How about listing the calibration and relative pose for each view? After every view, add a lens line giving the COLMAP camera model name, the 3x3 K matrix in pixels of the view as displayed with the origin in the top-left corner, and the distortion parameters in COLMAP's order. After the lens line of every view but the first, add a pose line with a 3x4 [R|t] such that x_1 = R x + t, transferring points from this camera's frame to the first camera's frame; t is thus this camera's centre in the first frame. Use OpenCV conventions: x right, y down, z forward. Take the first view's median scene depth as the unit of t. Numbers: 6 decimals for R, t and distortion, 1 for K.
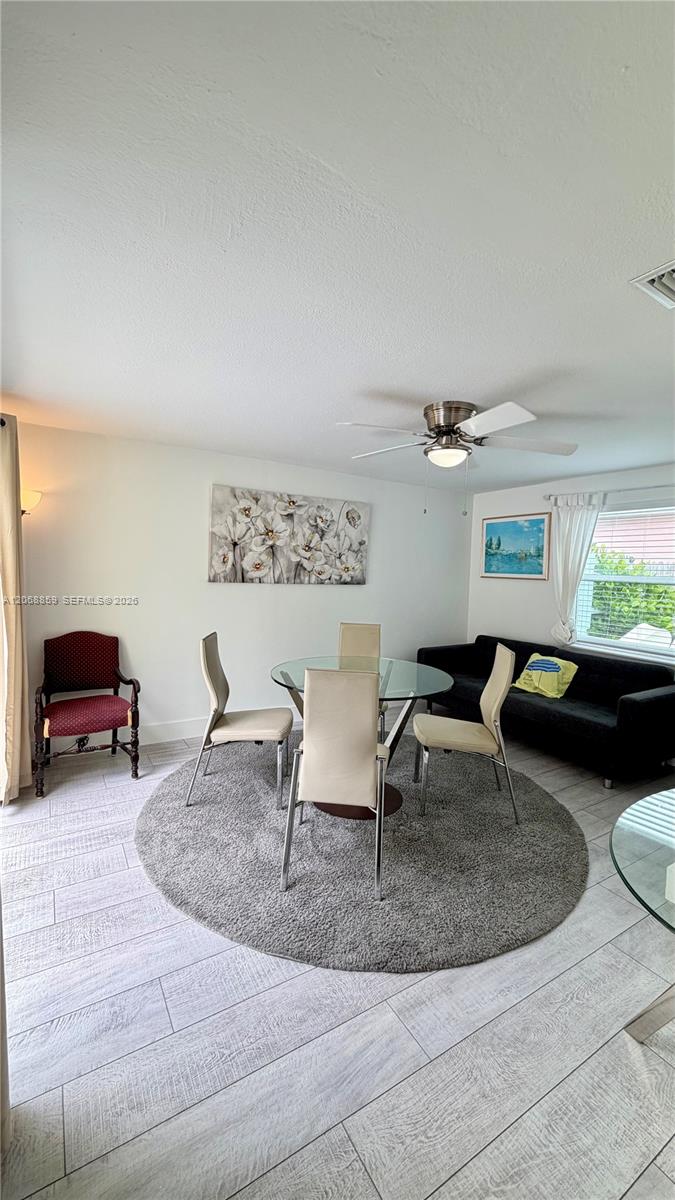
lens RADIAL K [[480.9, 0, 334.2], [0, 480.9, 593.4], [0, 0, 1]] dist [-0.000884, -0.000226]
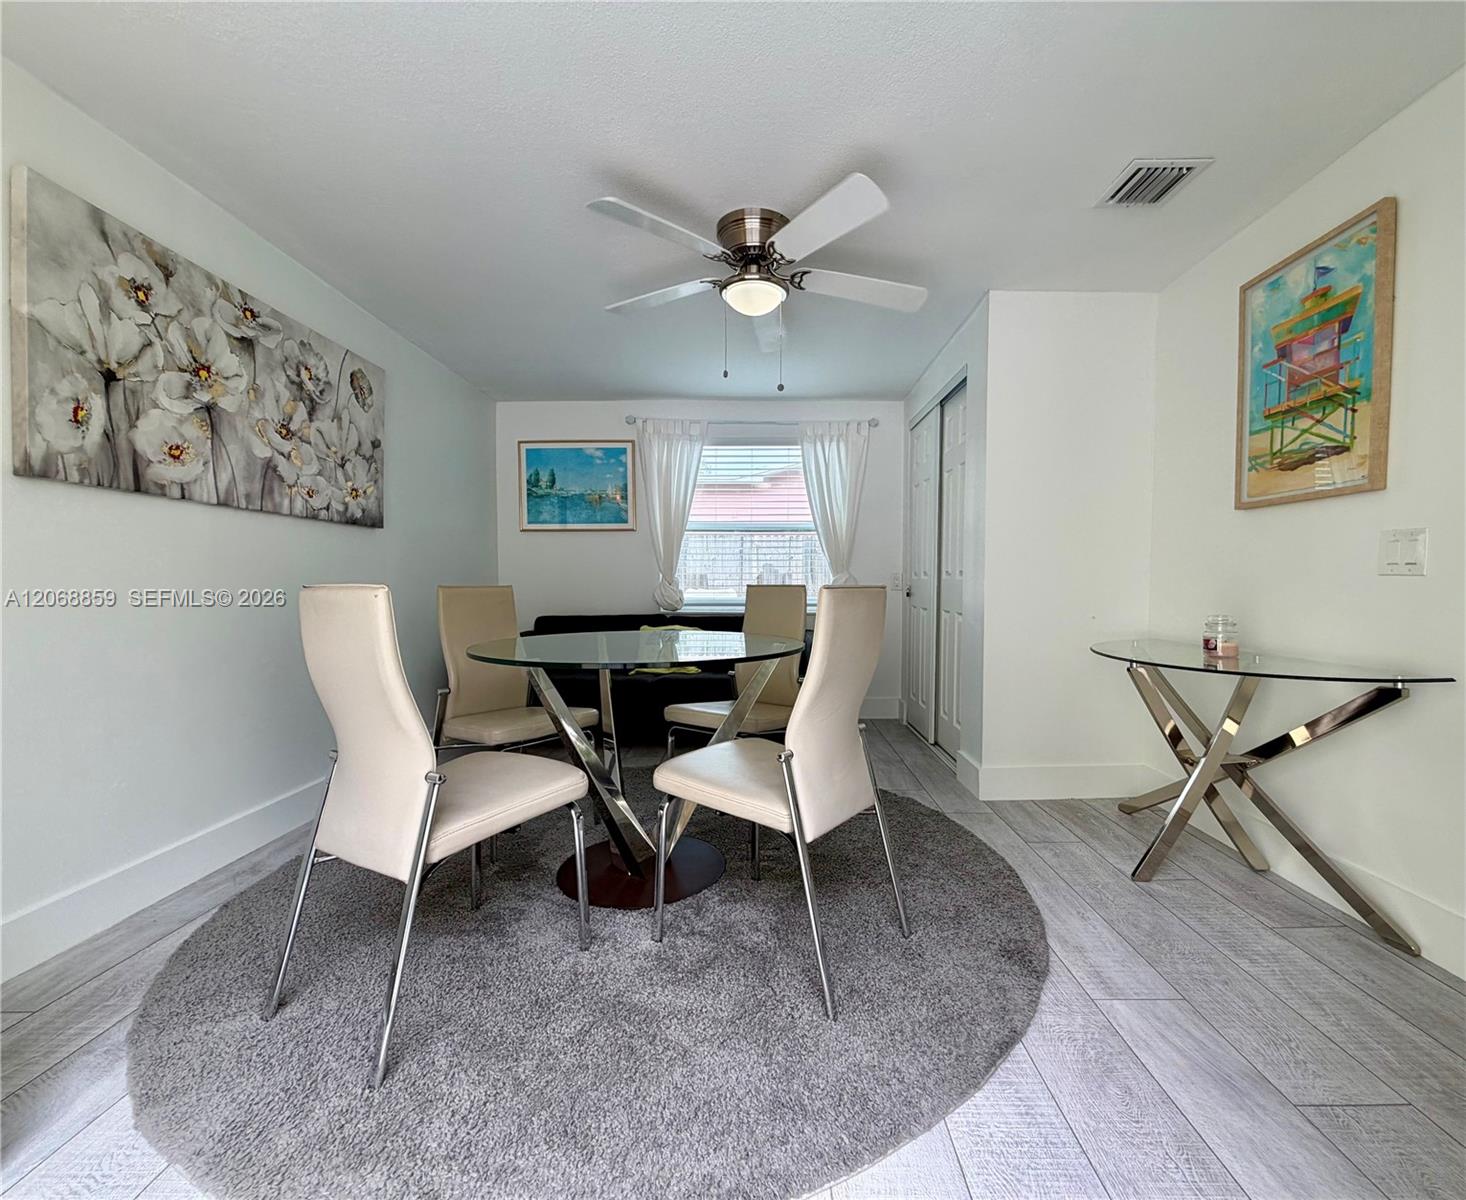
lens RADIAL K [[644.6, 0, 765.8], [0, 644.6, 601.8], [0, 0, 1]] dist [-0.000960, -0.000458]
pose [[0.507054, -0.059522, 0.859857, -0.344170], [0.069265, 0.997200, 0.028183, 0.073052], [-0.859127, 0.045268, 0.509757, 0.334913]]
